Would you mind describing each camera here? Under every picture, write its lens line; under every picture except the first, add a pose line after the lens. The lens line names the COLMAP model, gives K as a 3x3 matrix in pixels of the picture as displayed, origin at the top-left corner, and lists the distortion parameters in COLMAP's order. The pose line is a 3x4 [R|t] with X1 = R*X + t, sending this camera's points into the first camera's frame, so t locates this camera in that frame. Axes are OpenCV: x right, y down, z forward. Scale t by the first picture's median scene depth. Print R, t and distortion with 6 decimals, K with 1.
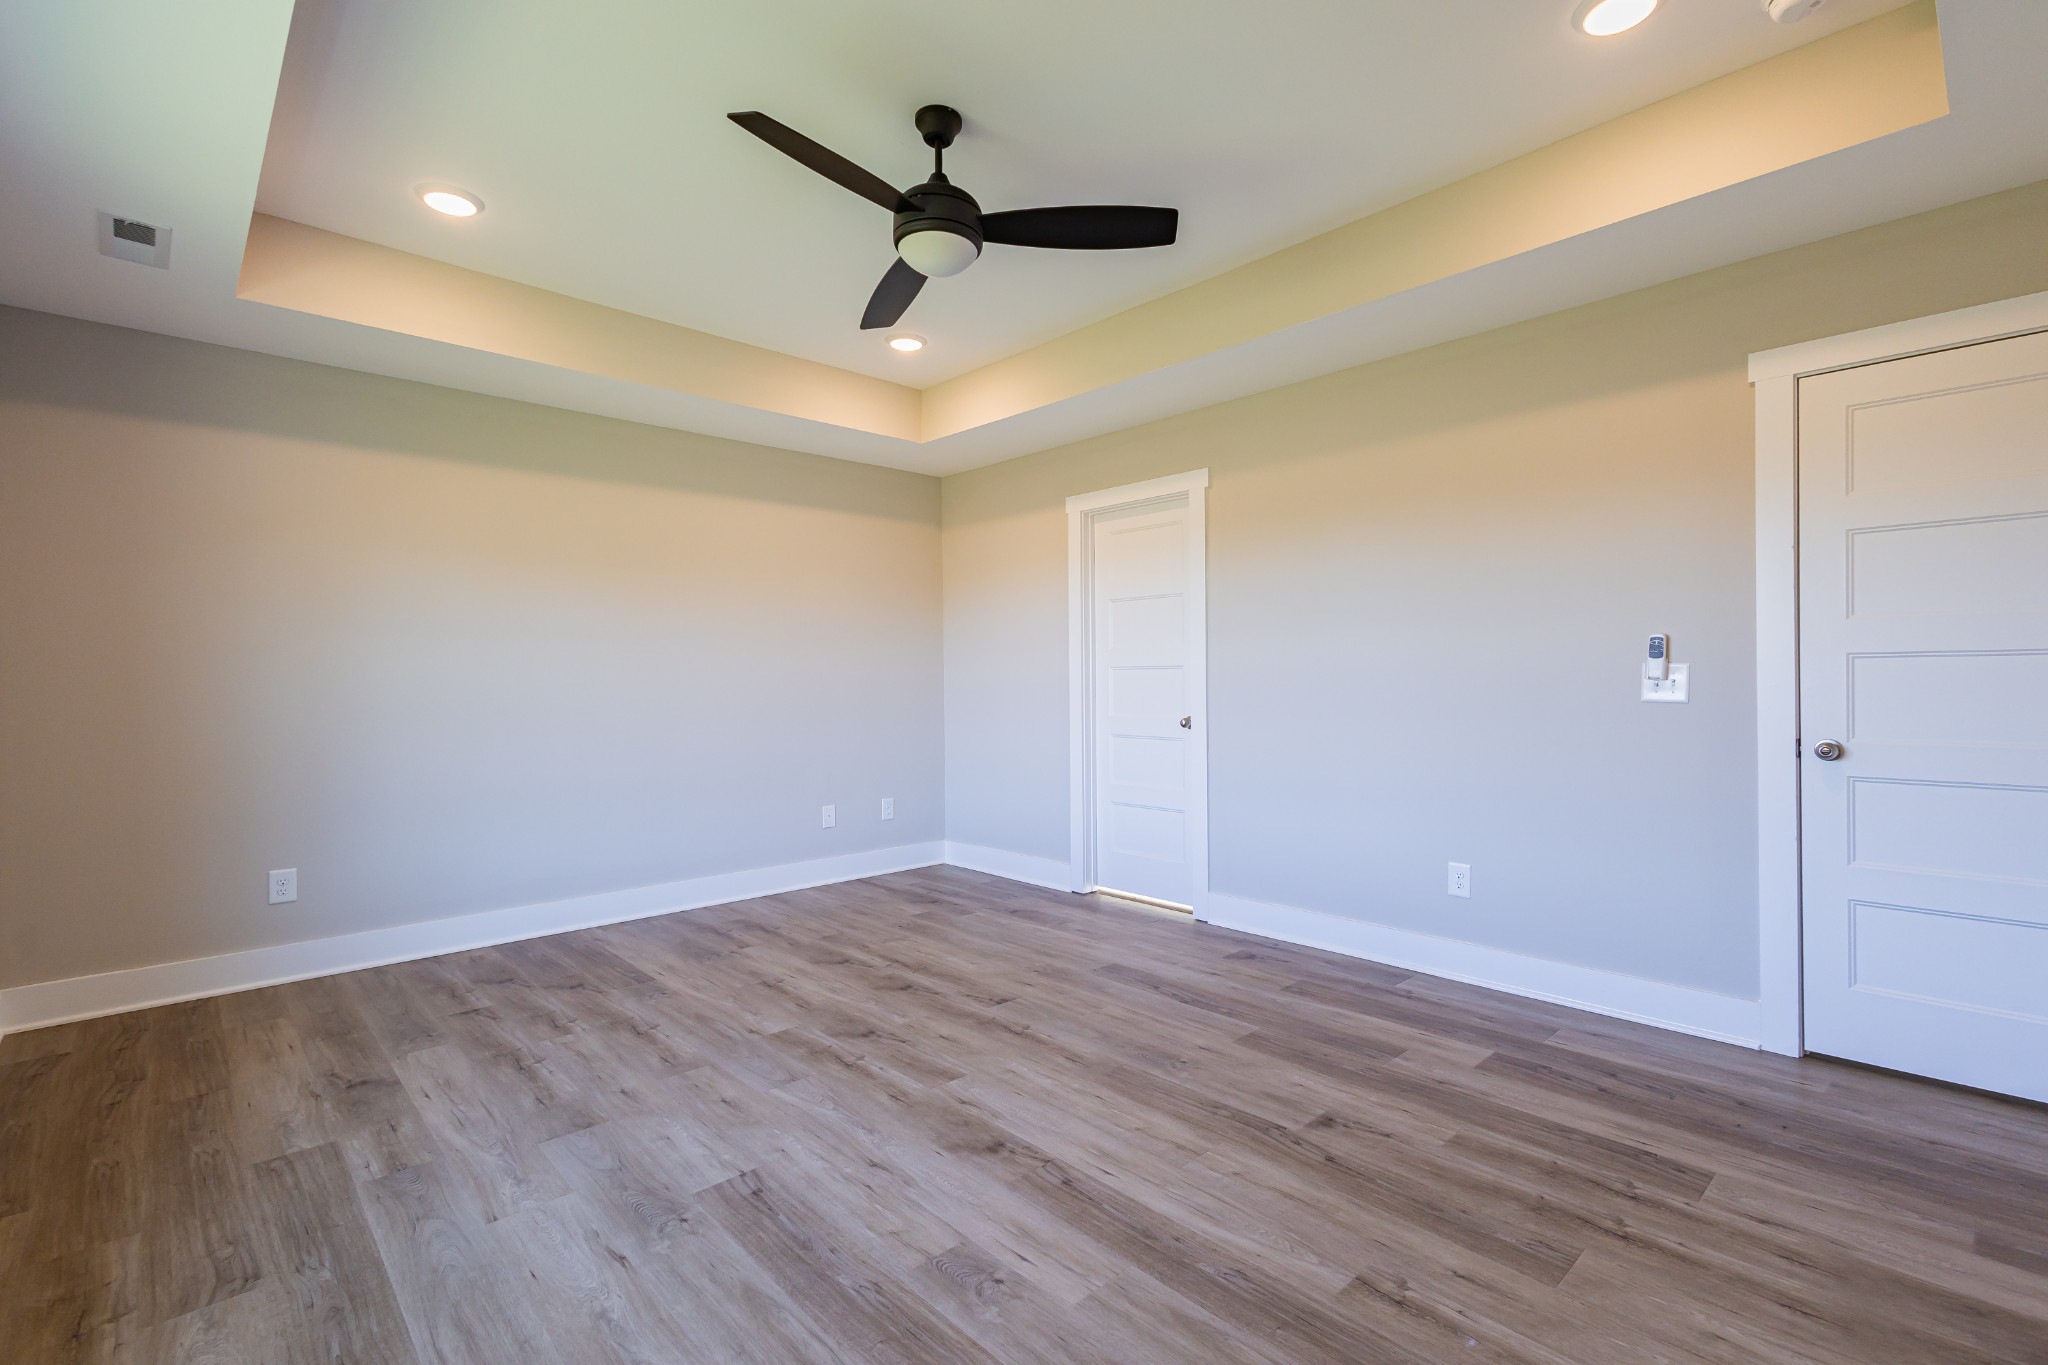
lens RADIAL K [[916.4, 0, 1027.8], [0, 916.4, 686.1], [0, 0, 1]] dist [0.014107, -0.003879]
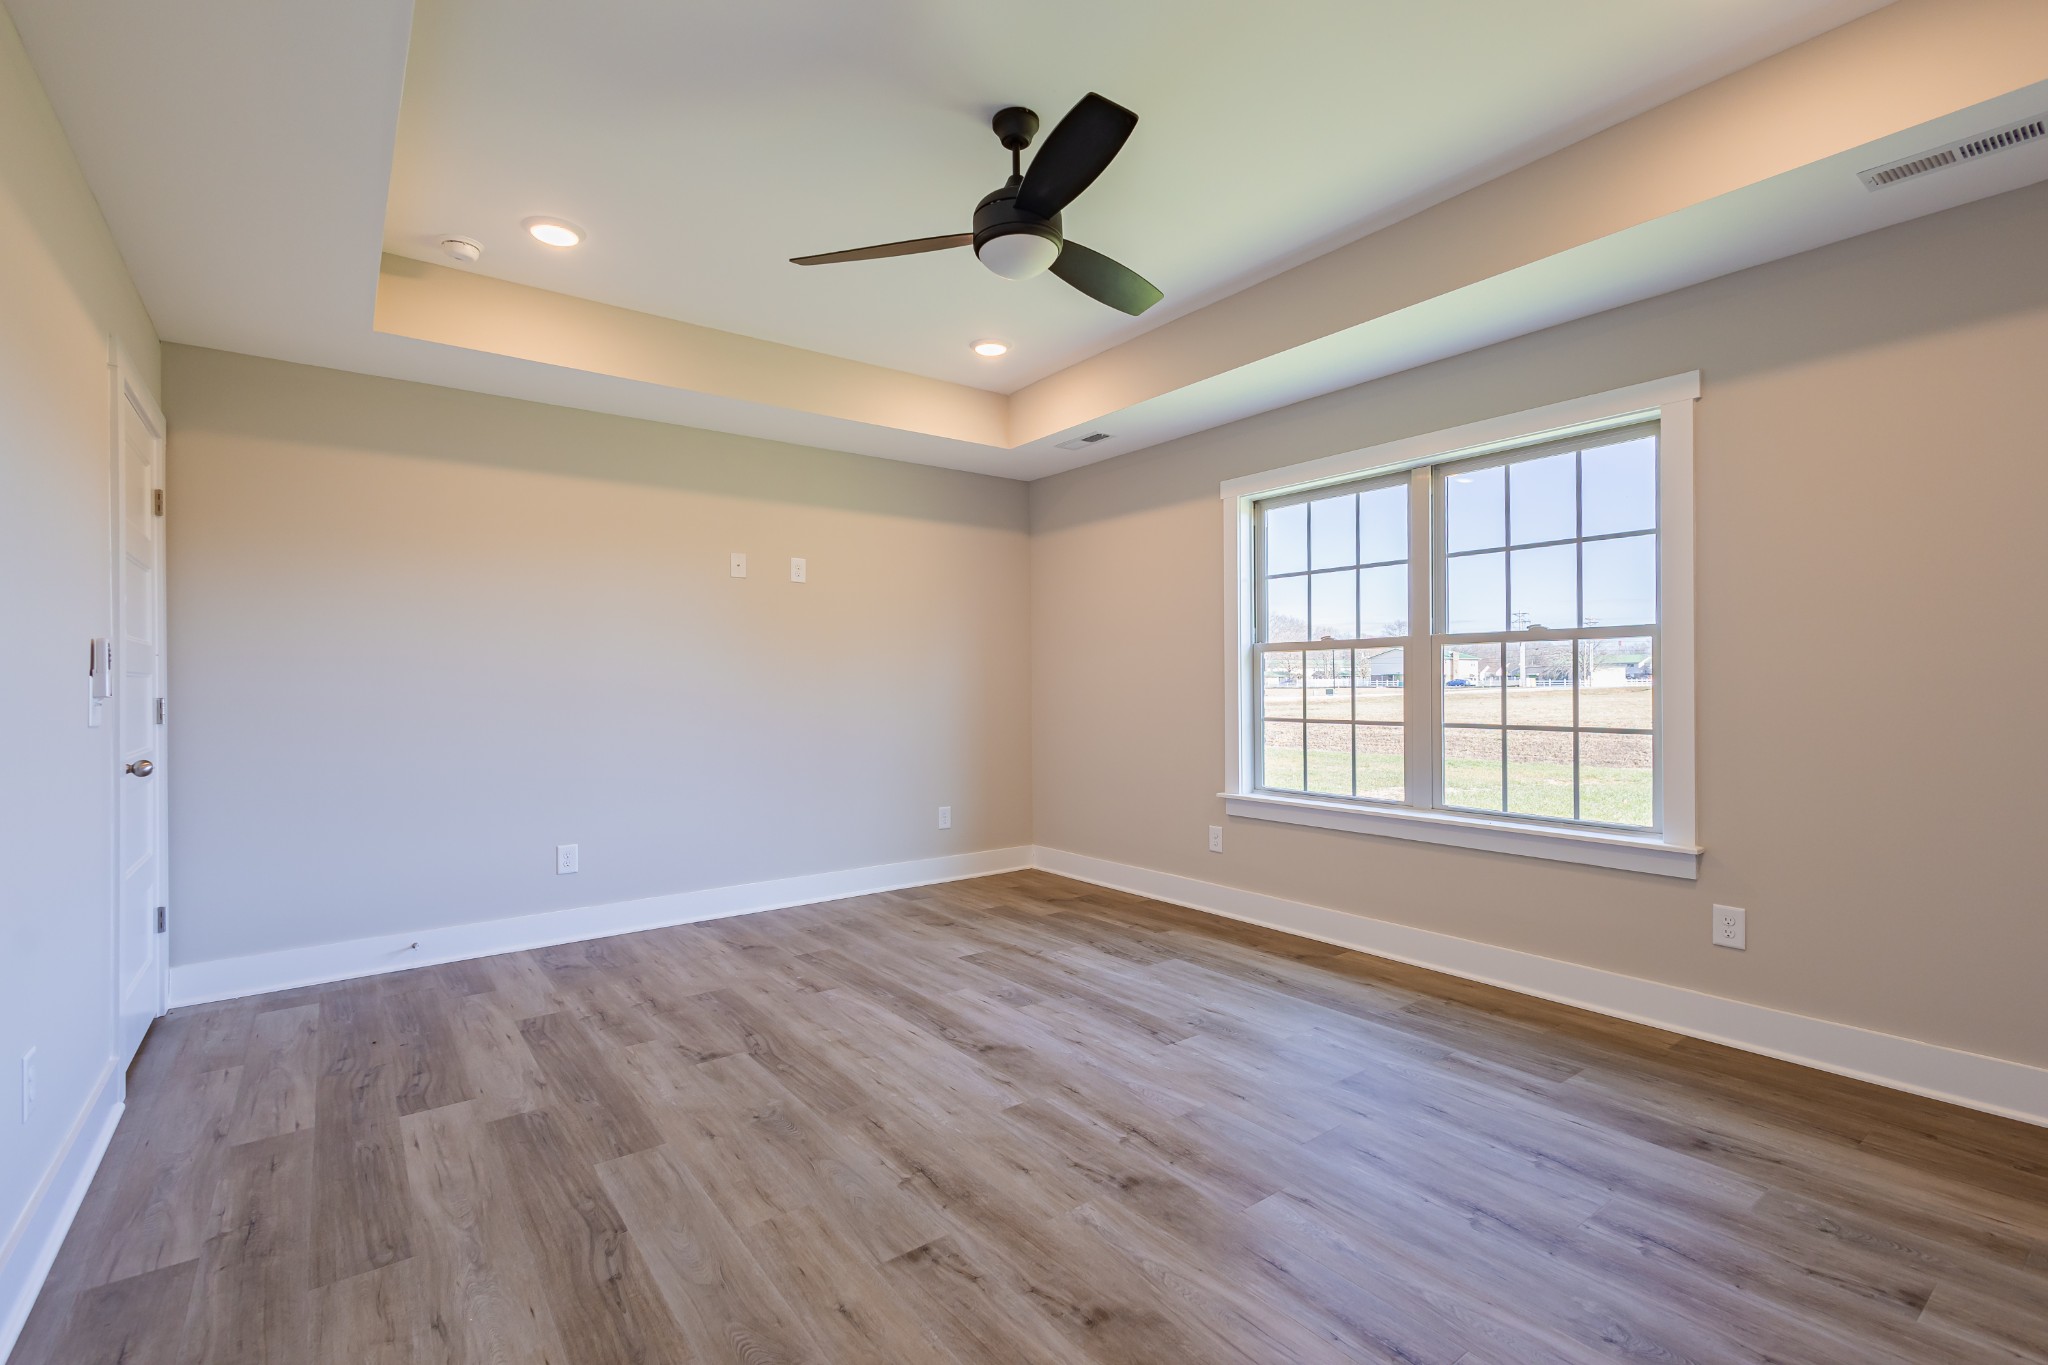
lens RADIAL K [[916.4, 0, 1027.8], [0, 916.4, 688.4], [0, 0, 1]] dist [0.014107, -0.003879]
pose [[-0.994698, 0.014284, 0.101841, -0.190651], [0.015294, 0.999841, 0.009146, -0.011050], [-0.101694, 0.010655, -0.994759, 1.875343]]
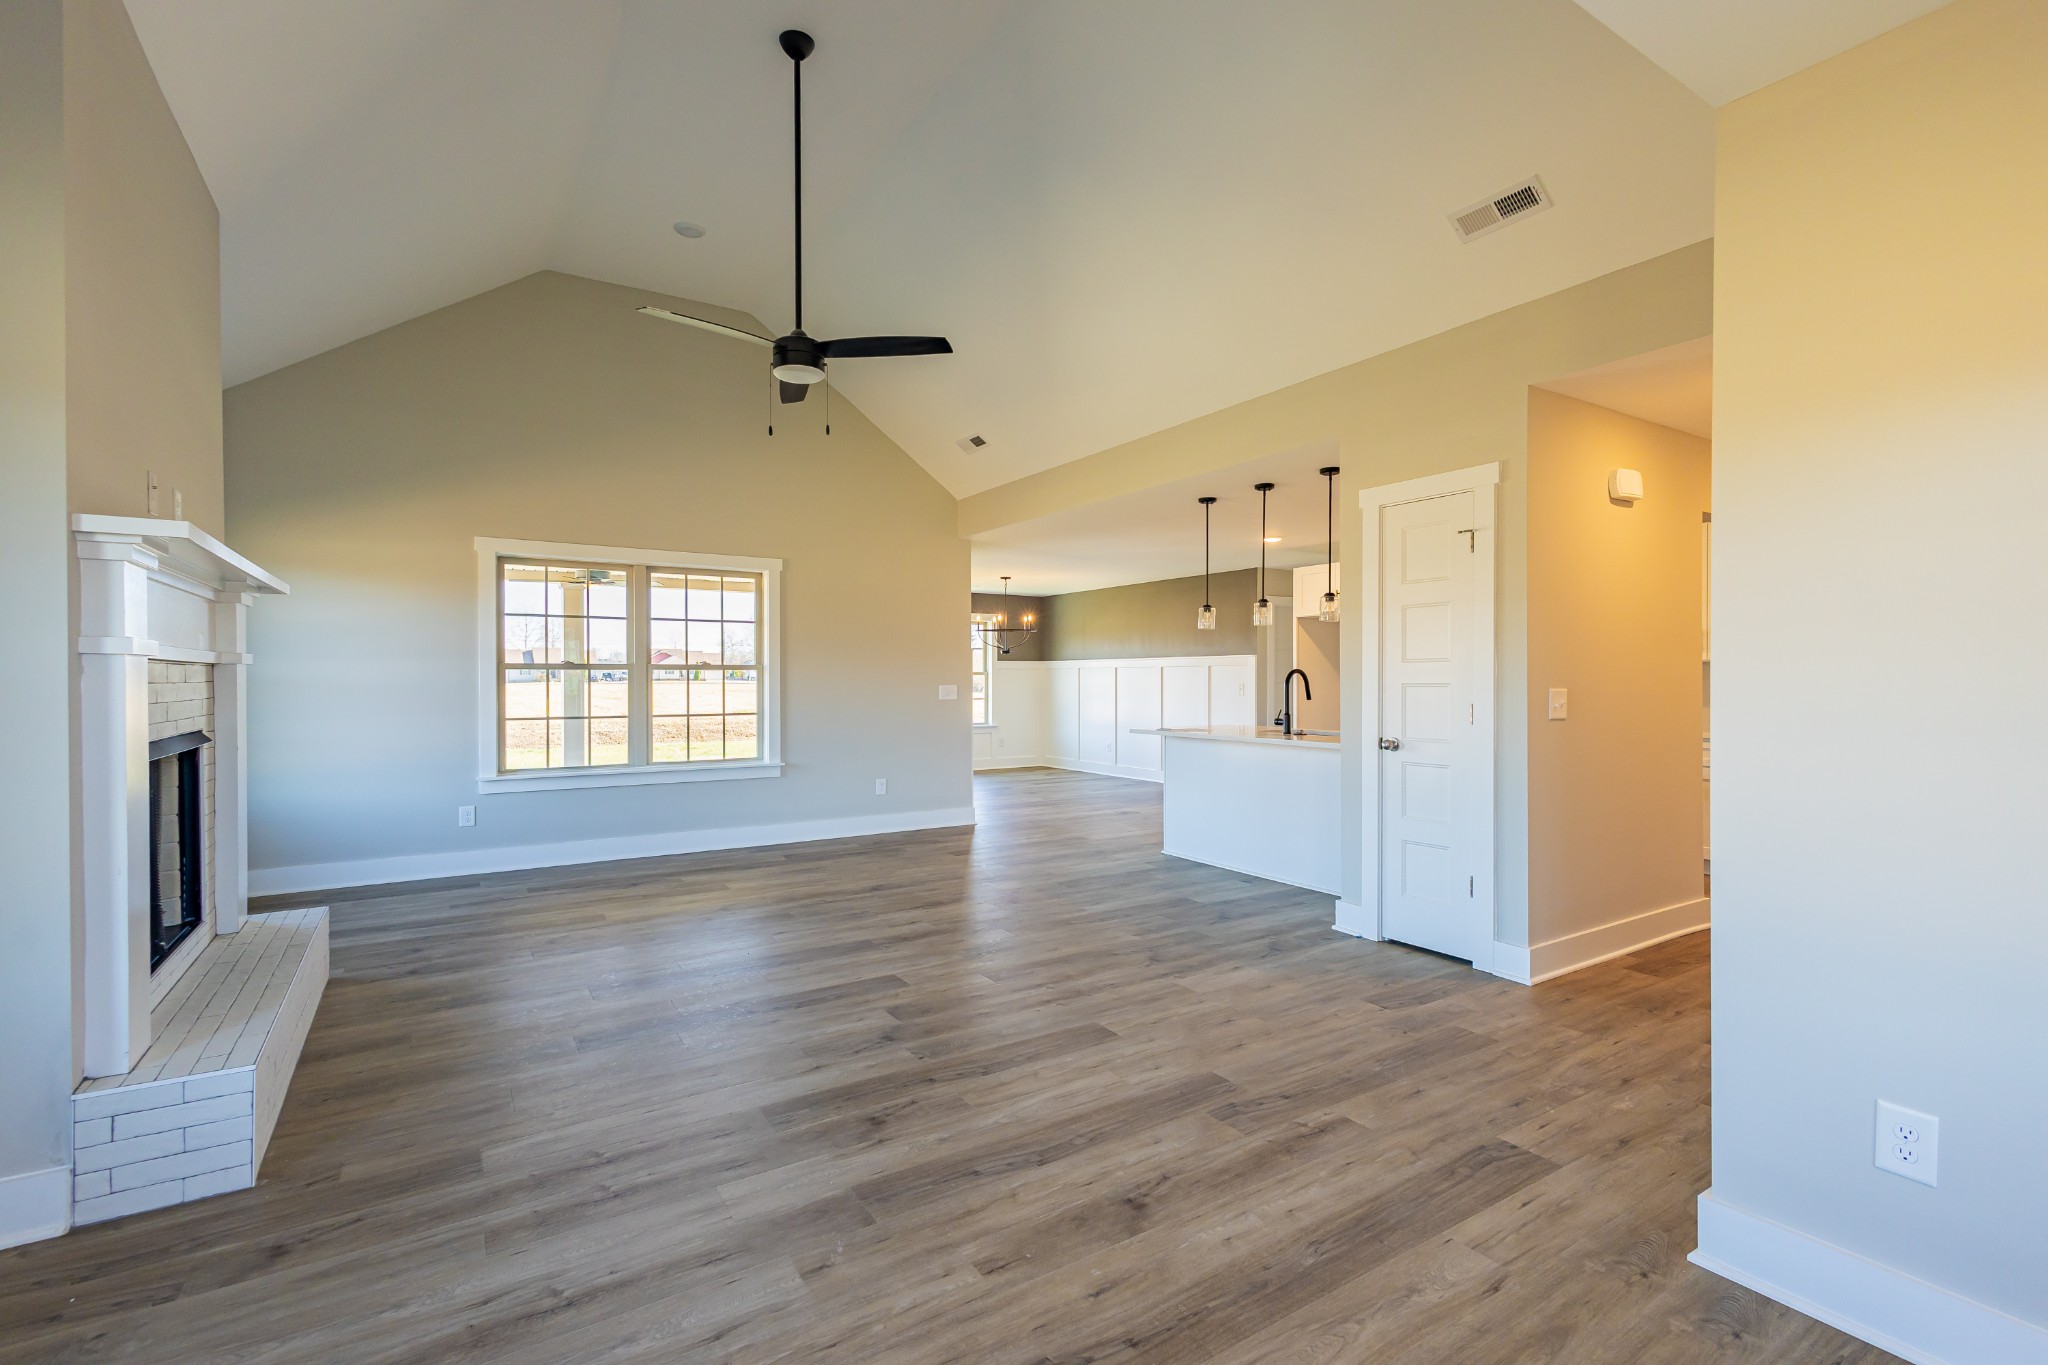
lens RADIAL K [[916.4, 0, 1025.2], [0, 916.4, 681.7], [0, 0, 1]] dist [0.014107, -0.003879]
pose [[-0.190627, 0.012727, -0.981580, 1.496835], [-0.001868, 0.999909, 0.013327, -0.057272], [0.981661, 0.004374, -0.190586, 1.853867]]
